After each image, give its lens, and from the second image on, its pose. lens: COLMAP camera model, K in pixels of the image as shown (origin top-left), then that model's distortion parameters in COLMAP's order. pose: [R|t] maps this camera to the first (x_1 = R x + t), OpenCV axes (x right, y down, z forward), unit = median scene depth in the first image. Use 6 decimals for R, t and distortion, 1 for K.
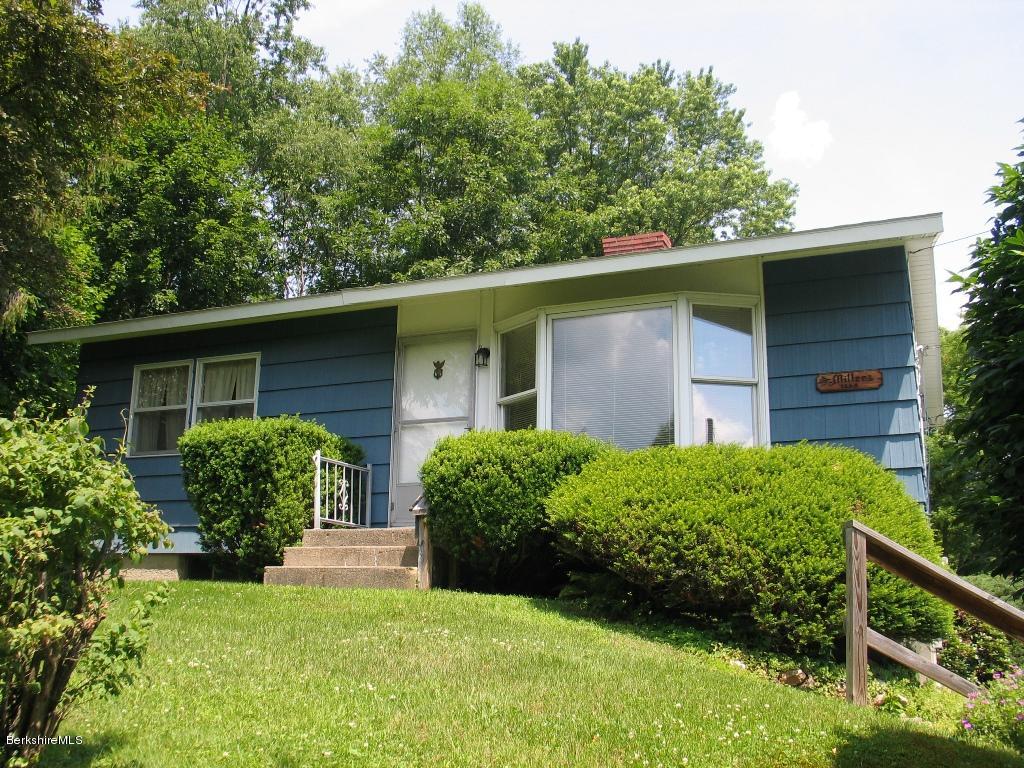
lens RADIAL K [[1055.5, 0, 512.2], [0, 1055.5, 385.3], [0, 0, 1]] dist [-0.000550, 0.000000]
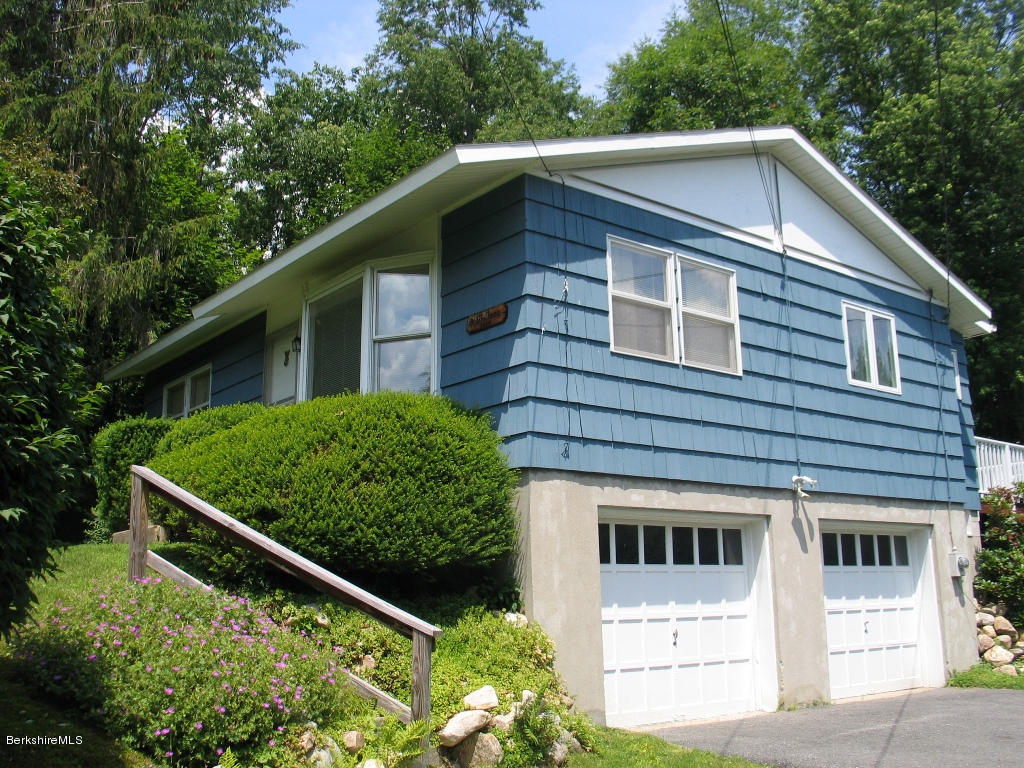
lens RADIAL K [[1017.5, 0, 512.0], [0, 1017.5, 383.1], [0, 0, 1]] dist [-0.008935, 0.000000]
pose [[0.848686, -0.133598, -0.511746, 0.832074], [0.150080, 0.988631, -0.009200, 0.069757], [0.507157, -0.068995, 0.859087, 0.162760]]
